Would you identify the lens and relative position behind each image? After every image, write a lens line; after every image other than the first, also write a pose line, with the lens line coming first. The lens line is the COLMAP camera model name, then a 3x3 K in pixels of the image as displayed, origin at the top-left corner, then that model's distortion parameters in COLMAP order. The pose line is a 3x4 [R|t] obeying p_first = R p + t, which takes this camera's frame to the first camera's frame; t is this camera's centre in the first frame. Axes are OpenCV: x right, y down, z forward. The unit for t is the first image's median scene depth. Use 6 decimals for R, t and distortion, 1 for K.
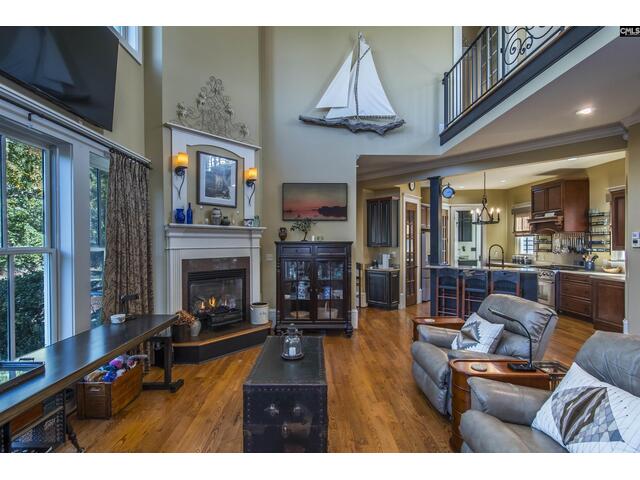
lens RADIAL K [[296.8, 0, 311.0], [0, 296.8, 244.0], [0, 0, 1]] dist [0.016830, -0.010523]
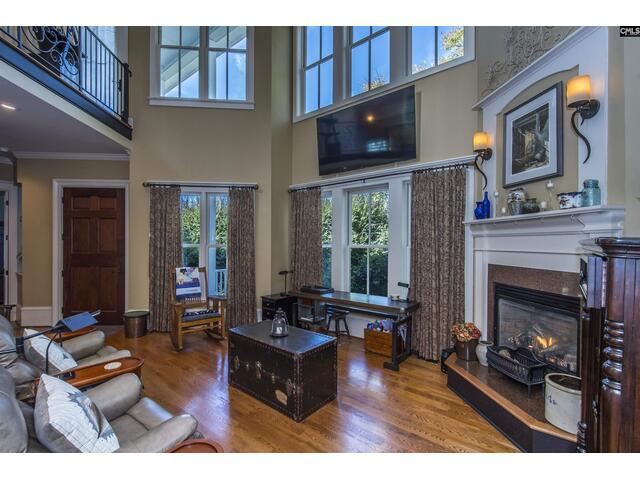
lens RADIAL K [[296.8, 0, 311.0], [0, 296.8, 244.0], [0, 0, 1]] dist [0.016830, -0.010523]
pose [[-0.647222, 0.001542, -0.762300, 0.422367], [-0.007163, 0.999942, 0.008104, -0.004210], [0.762268, 0.010706, -0.647173, 1.010764]]
